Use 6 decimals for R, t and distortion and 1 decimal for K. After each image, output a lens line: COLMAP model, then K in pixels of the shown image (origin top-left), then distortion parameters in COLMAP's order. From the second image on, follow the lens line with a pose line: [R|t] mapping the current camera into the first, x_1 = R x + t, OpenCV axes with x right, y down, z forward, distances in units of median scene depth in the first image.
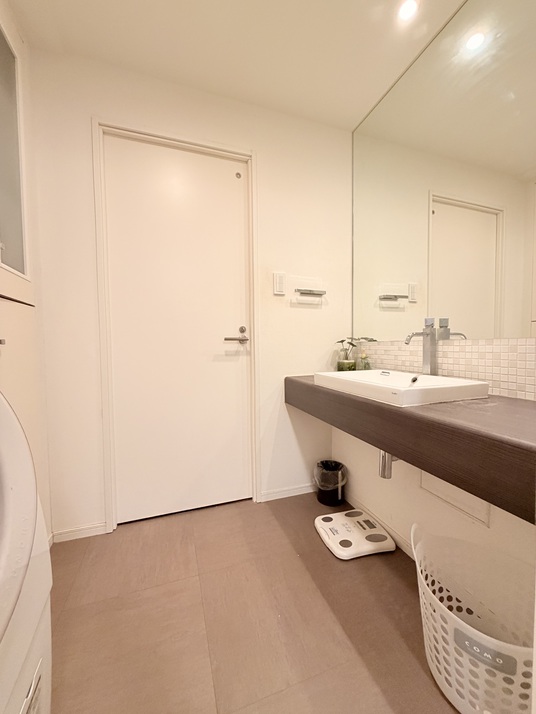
lens RADIAL K [[291.4, 0, 269.0], [0, 291.4, 357.0], [0, 0, 1]] dist [0.018560, 0.000136]
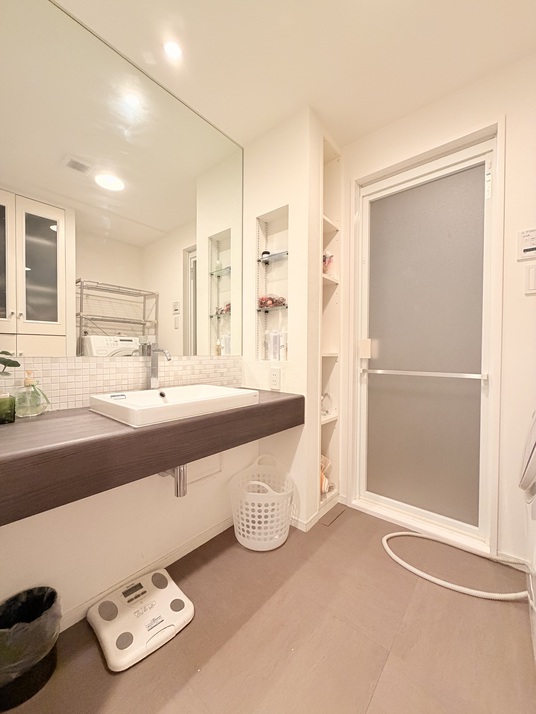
lens RADIAL K [[291.4, 0, 266.9], [0, 291.4, 355.4], [0, 0, 1]] dist [0.018560, 0.000136]
pose [[-0.510841, -0.004624, 0.859663, -0.585430], [0.033061, 0.999140, 0.025020, -0.075222], [-0.859039, 0.041203, -0.510249, 1.203882]]
